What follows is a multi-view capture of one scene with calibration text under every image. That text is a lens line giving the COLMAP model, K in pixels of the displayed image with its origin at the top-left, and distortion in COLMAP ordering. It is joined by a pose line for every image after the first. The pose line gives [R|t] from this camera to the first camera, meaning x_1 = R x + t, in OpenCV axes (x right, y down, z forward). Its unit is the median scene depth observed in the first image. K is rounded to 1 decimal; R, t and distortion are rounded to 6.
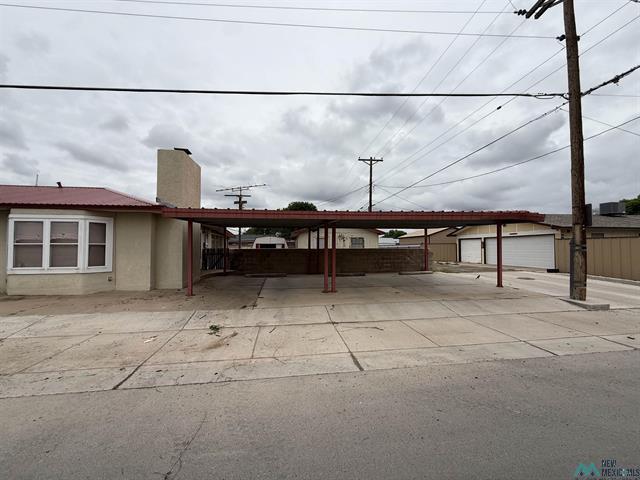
lens RADIAL K [[254.6, 0, 319.1], [0, 254.6, 240.1], [0, 0, 1]] dist [-0.000483, 0.000116]
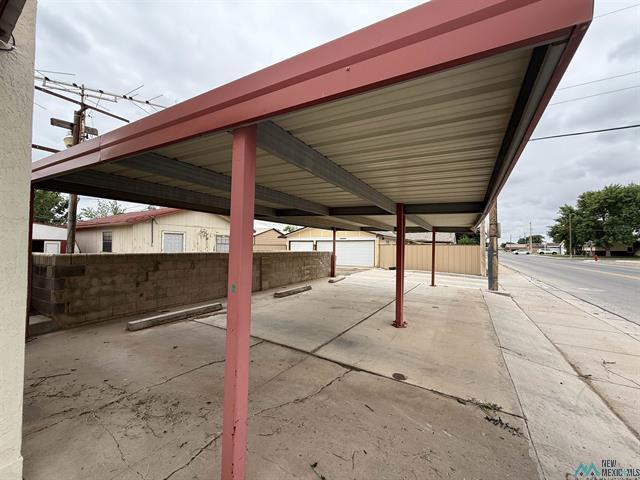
lens RADIAL K [[254.6, 0, 320.6], [0, 254.6, 241.2], [0, 0, 1]] dist [-0.000483, 0.000116]
pose [[0.605132, 0.028742, 0.795606, -0.258281], [-0.034461, 0.999357, -0.009892, 0.004234], [-0.795379, -0.021431, 0.605734, 0.344076]]
